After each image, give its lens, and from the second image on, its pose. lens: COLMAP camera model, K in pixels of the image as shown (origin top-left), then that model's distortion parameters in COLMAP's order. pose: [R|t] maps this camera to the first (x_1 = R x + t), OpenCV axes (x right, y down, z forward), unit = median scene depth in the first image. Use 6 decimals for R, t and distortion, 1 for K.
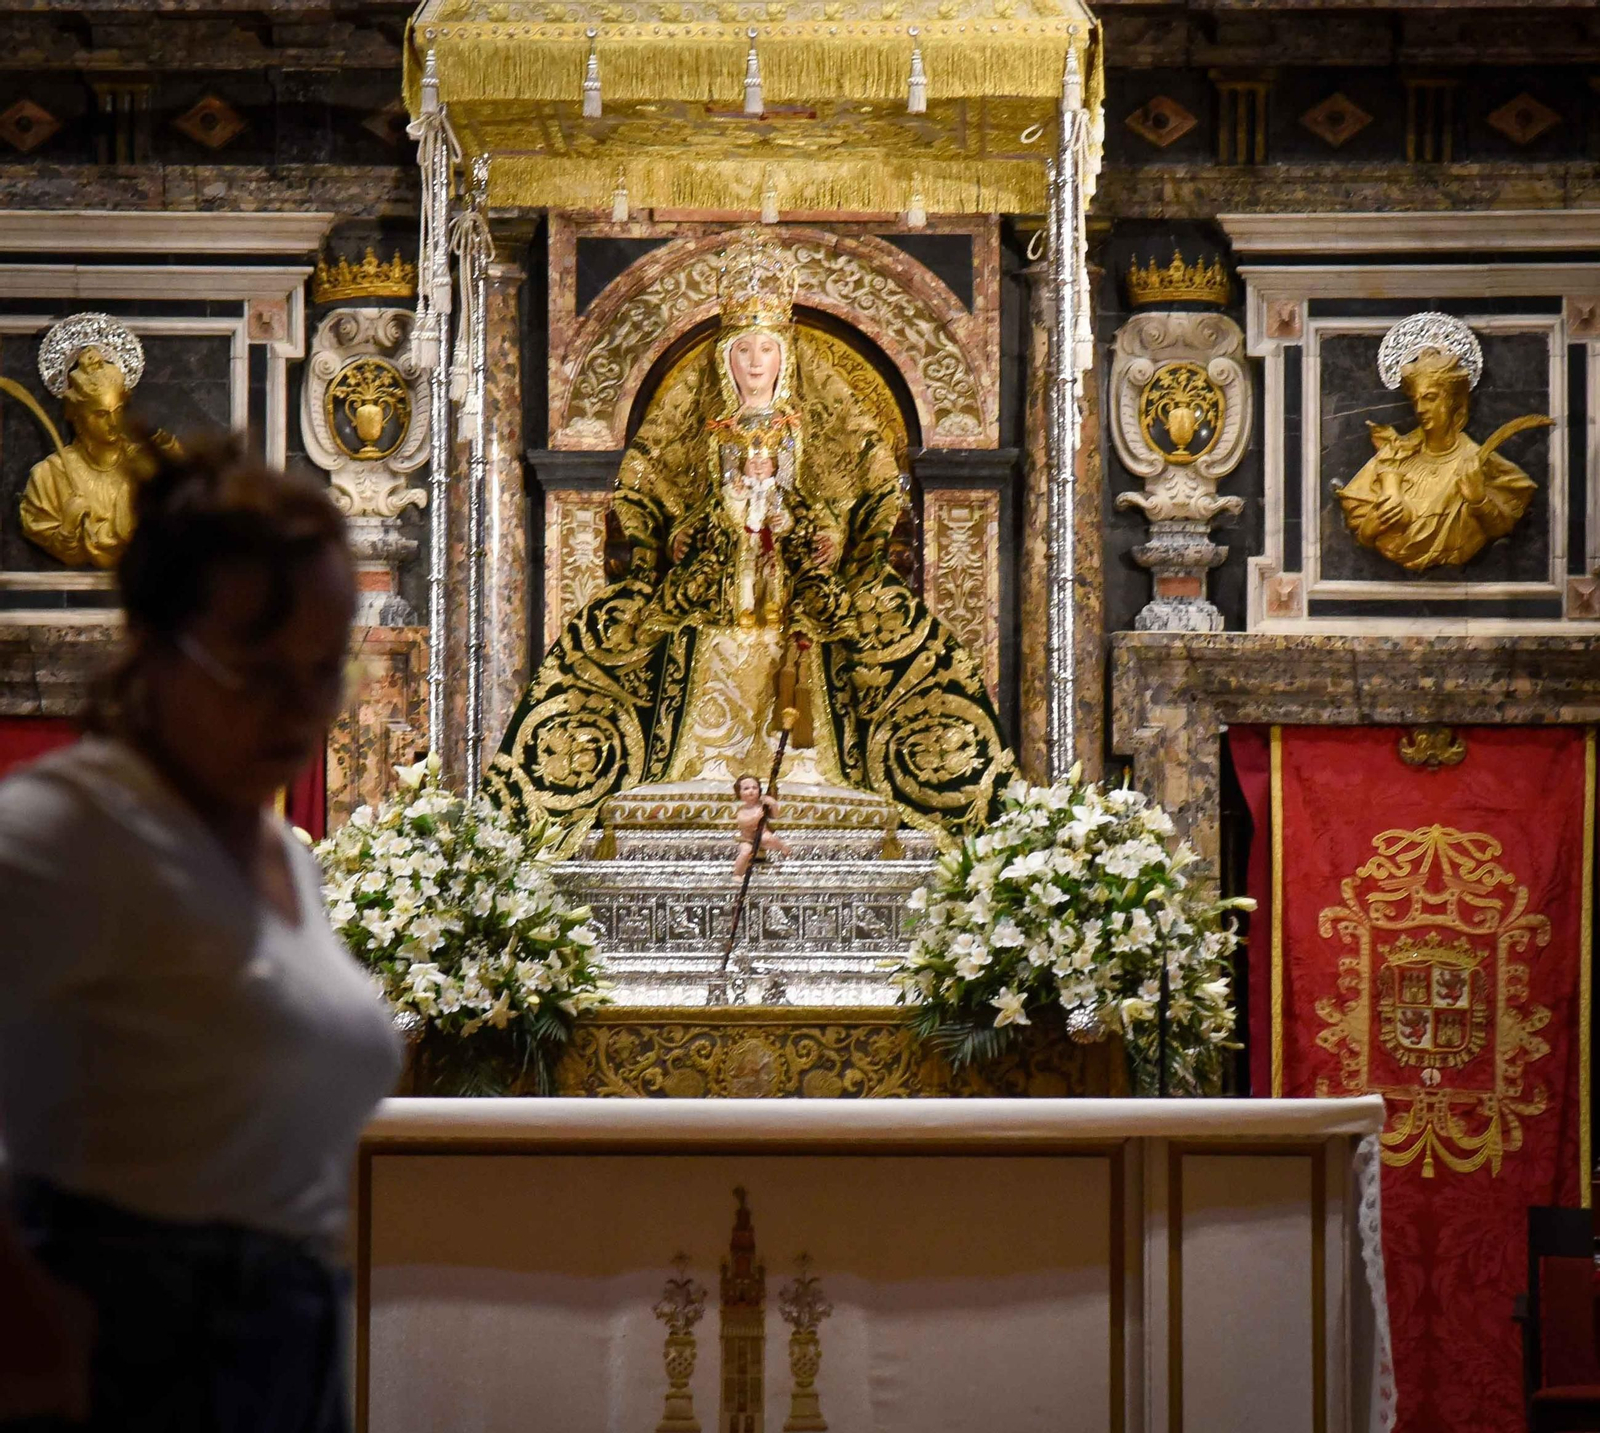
lens RADIAL K [[10246.7, 0, 875.5], [0, 10246.7, 710.1], [0, 0, 1]] dist [1.223841, 1.142820]
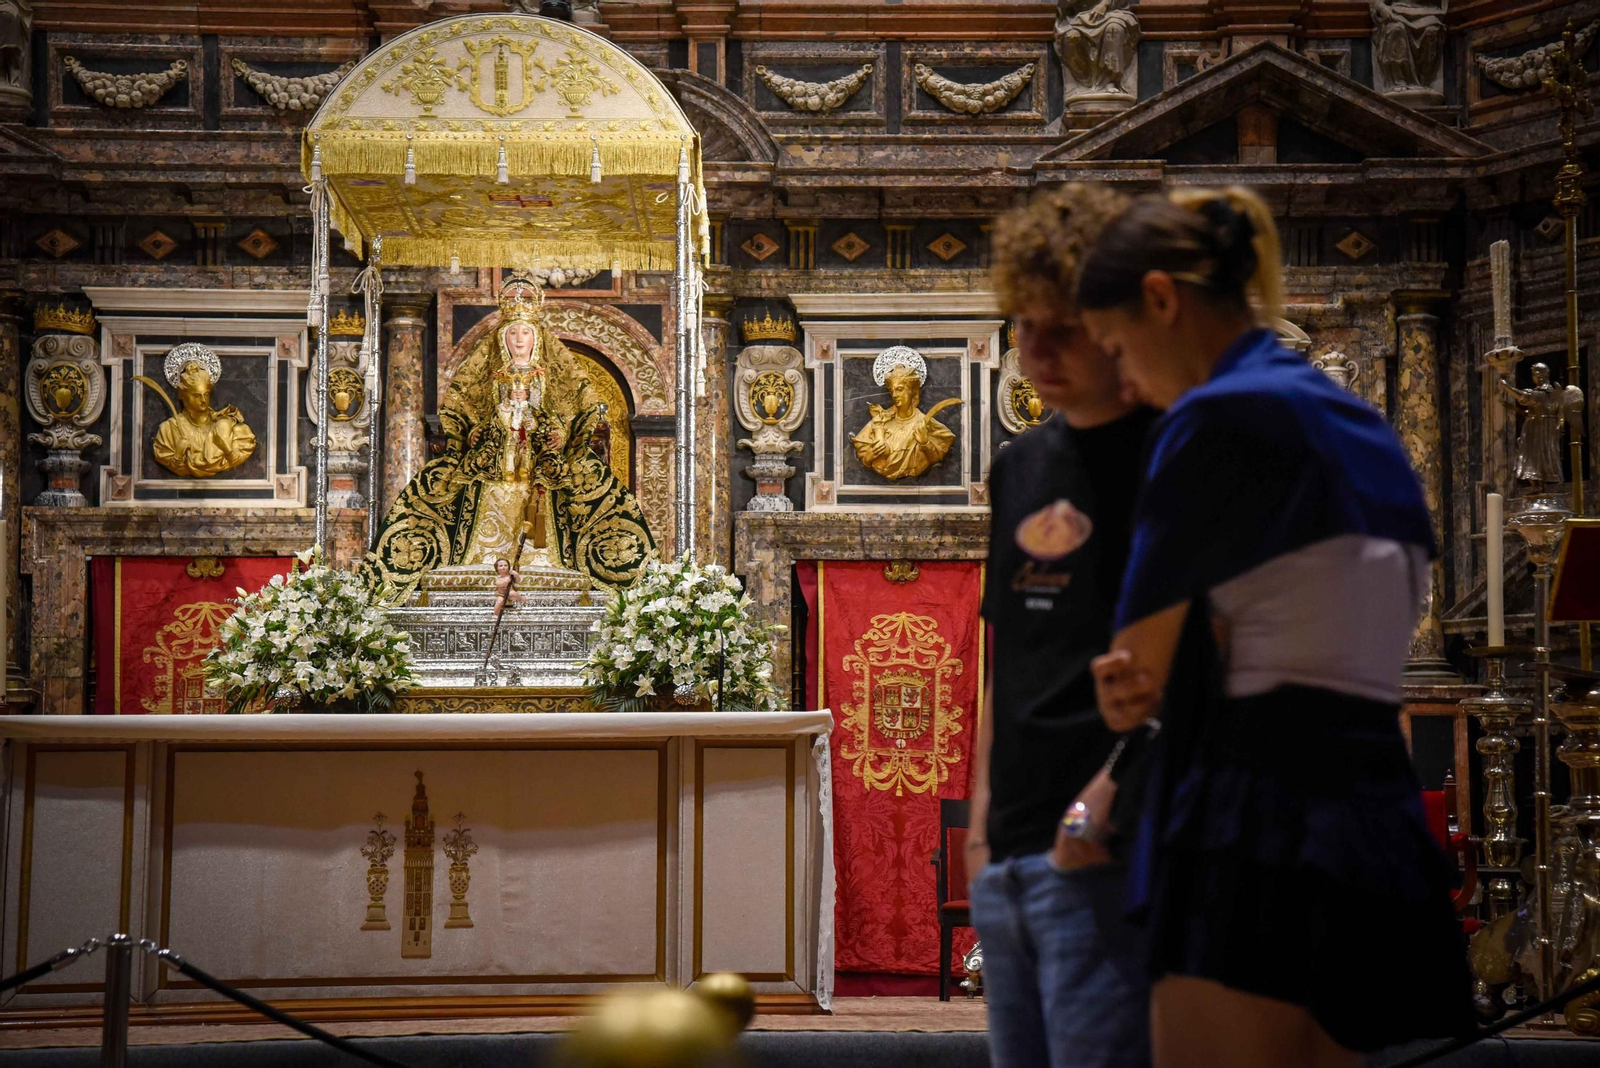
lens RADIAL K [[3725.6, 0, 813.2], [0, 3725.6, 541.9], [0, 0, 1]] dist [0.637653, 0.823274]
pose [[0.999876, -0.000865, 0.015741, 0.030079], [0.001426, 0.999362, -0.035682, 0.025771], [-0.015700, 0.035700, 0.999239, 0.343100]]
